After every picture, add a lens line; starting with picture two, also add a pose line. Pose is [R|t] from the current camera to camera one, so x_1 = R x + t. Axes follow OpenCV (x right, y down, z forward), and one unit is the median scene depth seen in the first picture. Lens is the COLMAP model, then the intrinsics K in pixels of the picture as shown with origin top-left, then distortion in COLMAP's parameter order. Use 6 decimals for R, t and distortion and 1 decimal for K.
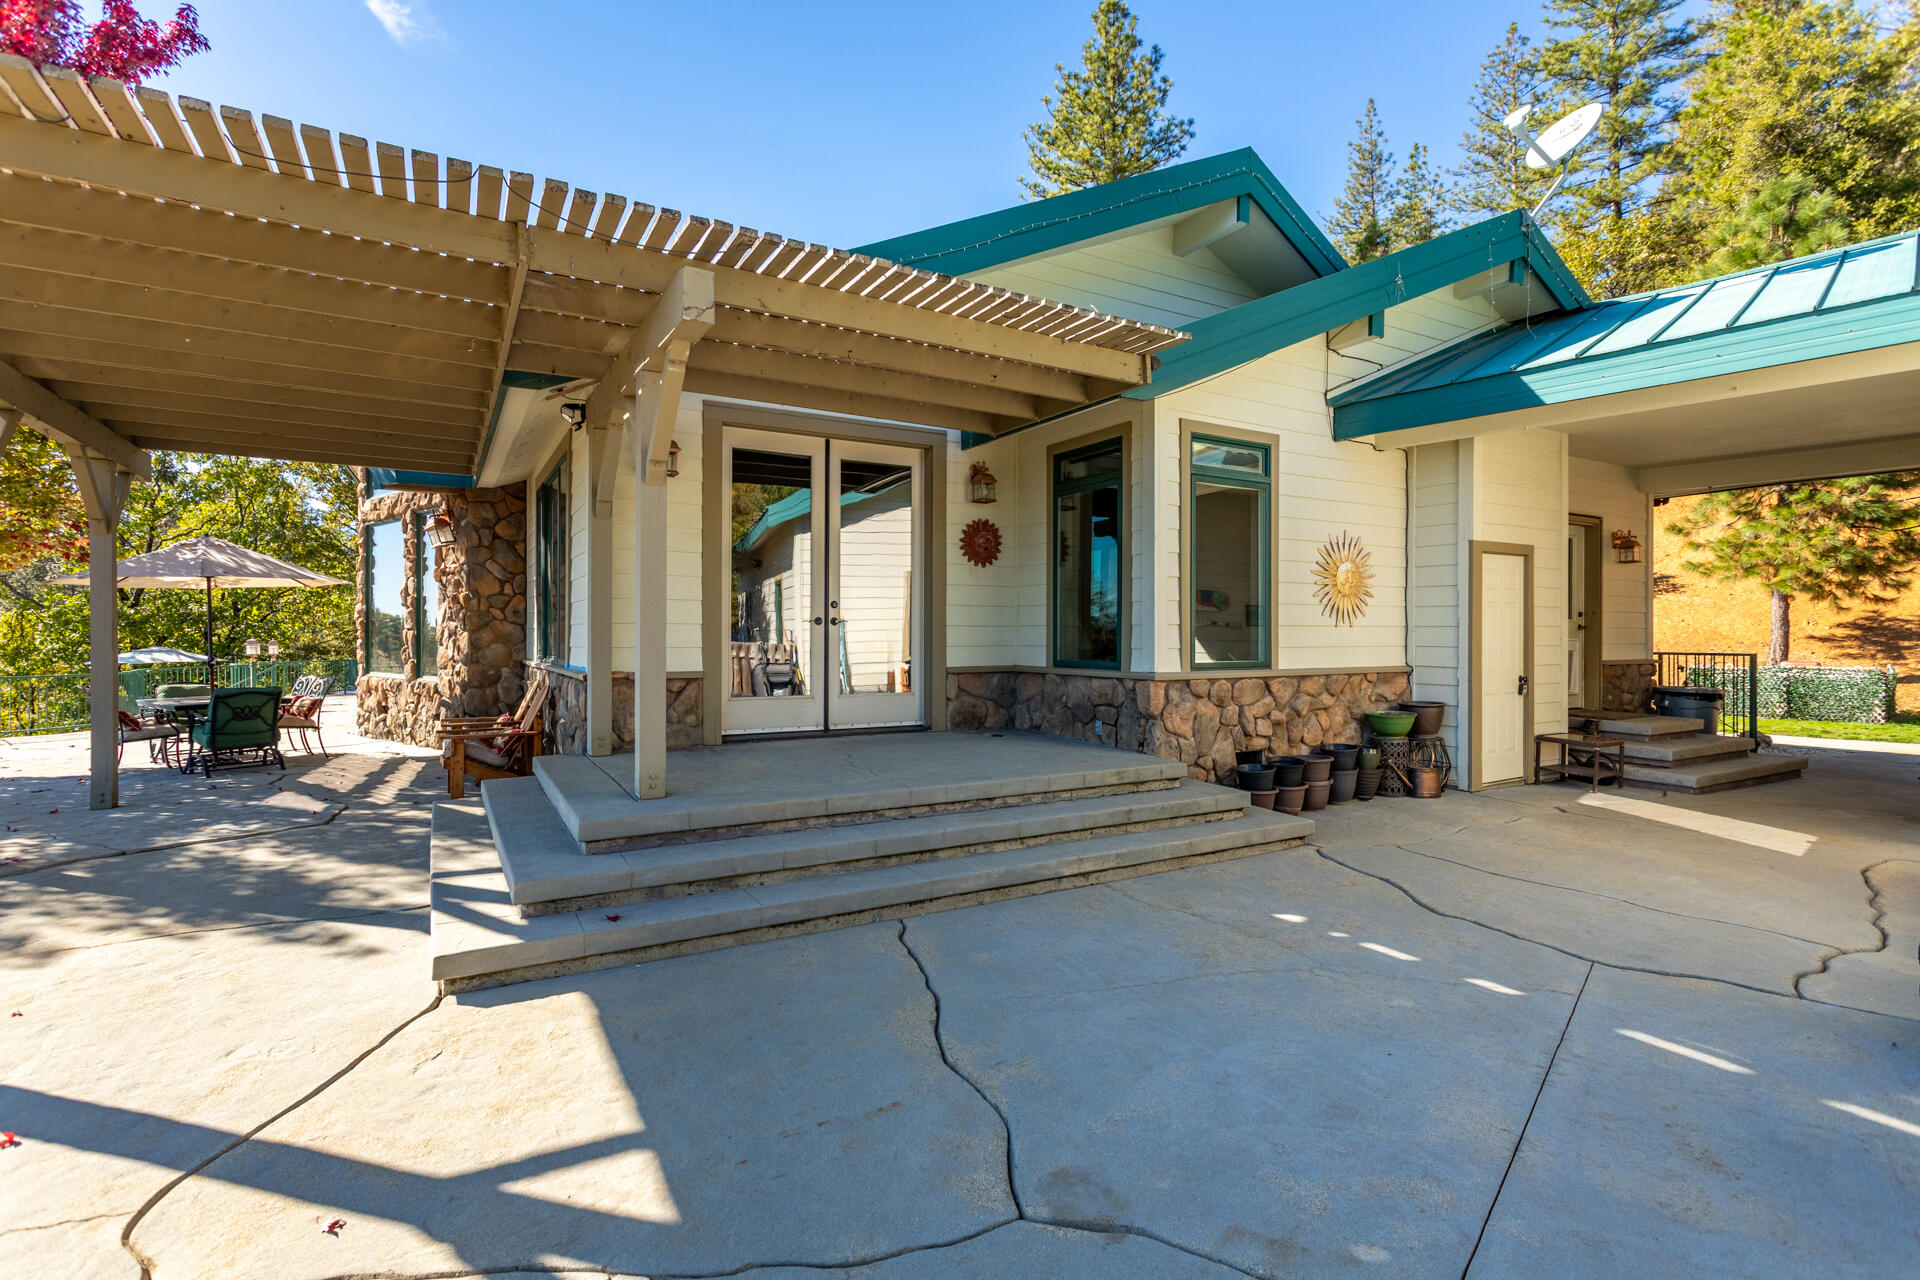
lens RADIAL K [[905.3, 0, 957.2], [0, 905.3, 638.1], [0, 0, 1]] dist [0.003557, 0.000760]
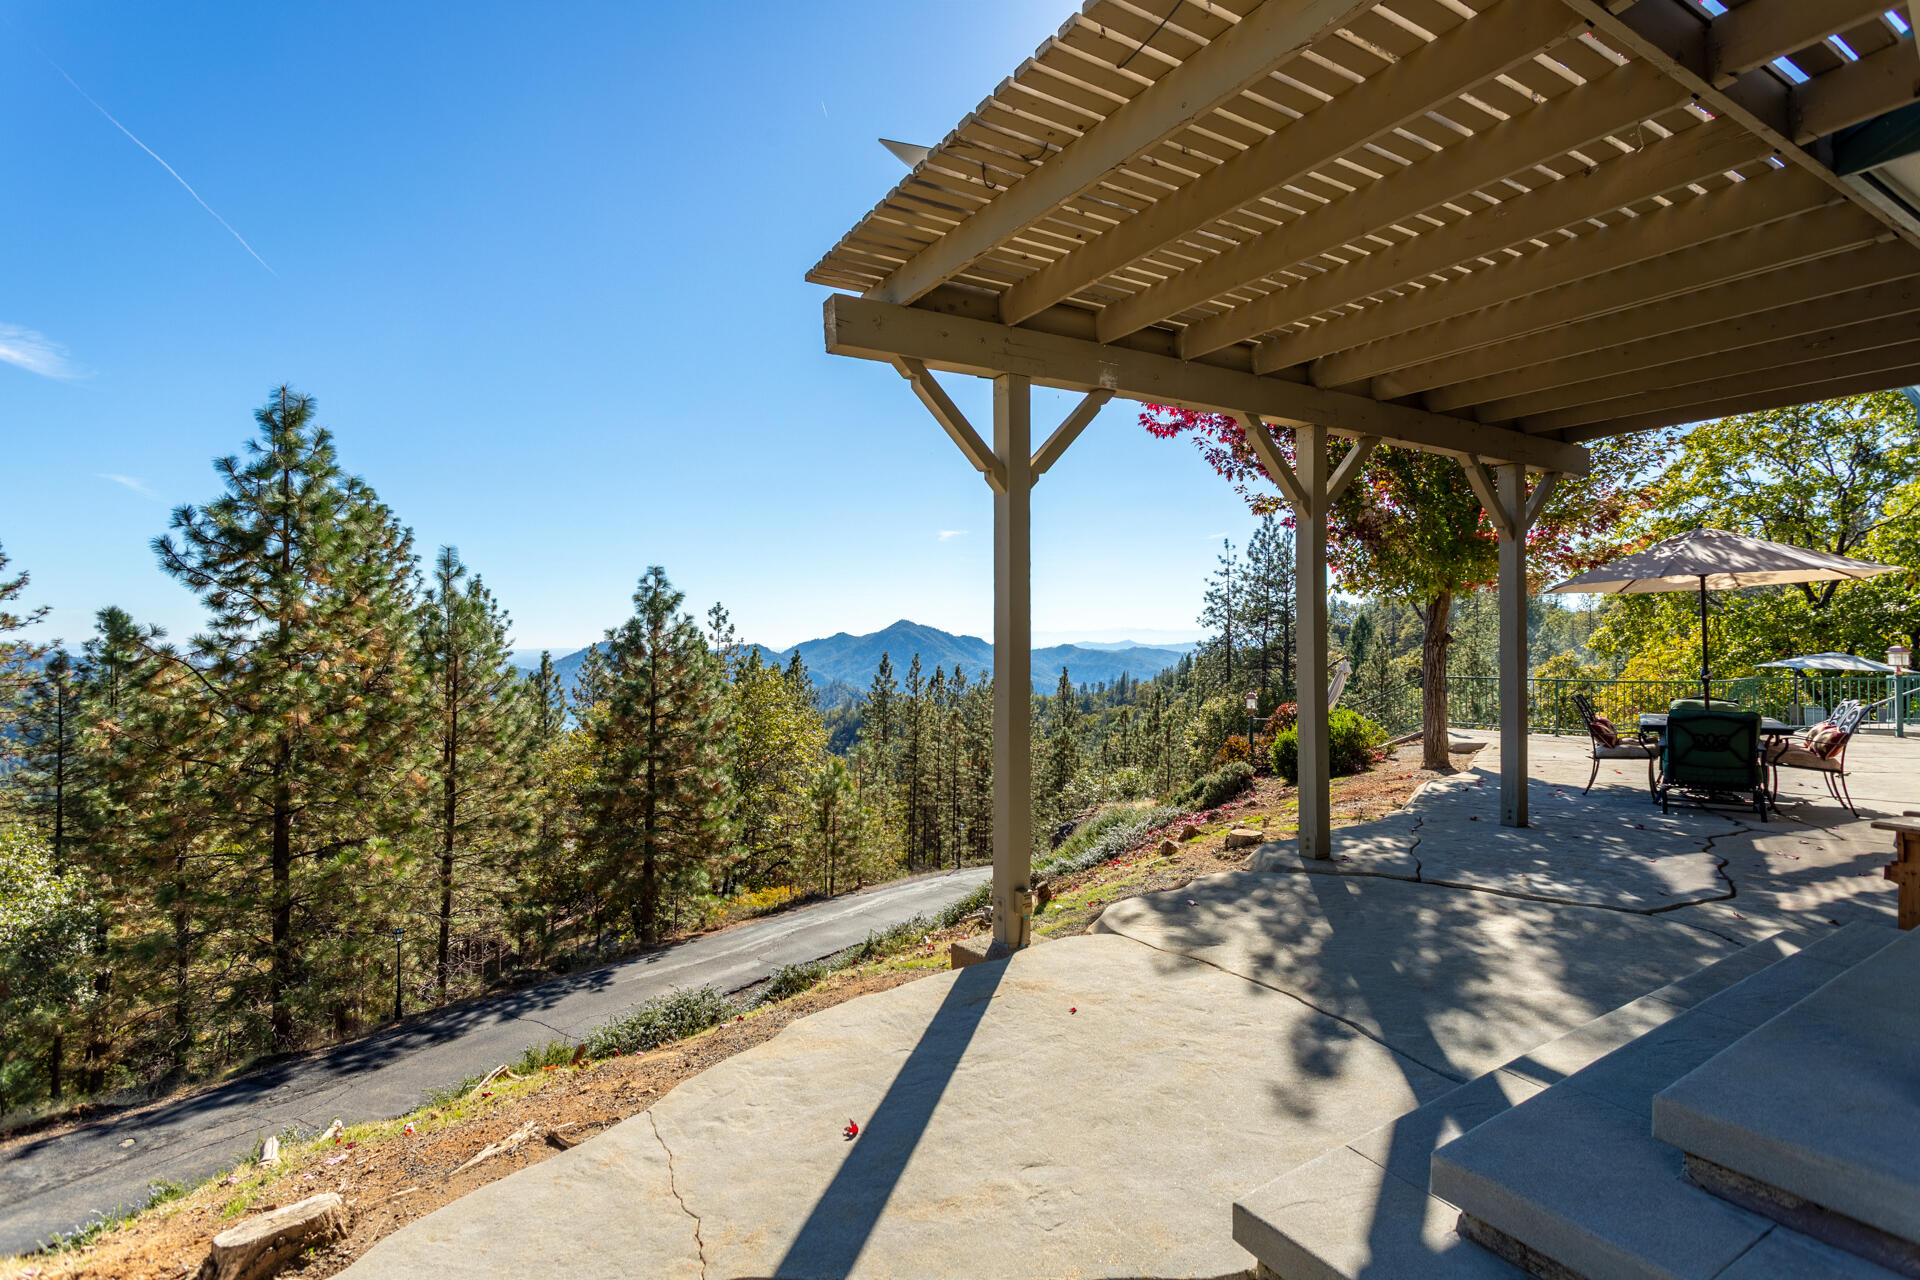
lens RADIAL K [[905.3, 0, 957.2], [0, 905.3, 638.1], [0, 0, 1]] dist [0.003557, 0.000760]
pose [[0.022982, 0.001705, -0.999734, 0.008197], [-0.003822, 0.999991, 0.001618, -0.008739], [0.999729, 0.003784, 0.022988, 0.314699]]
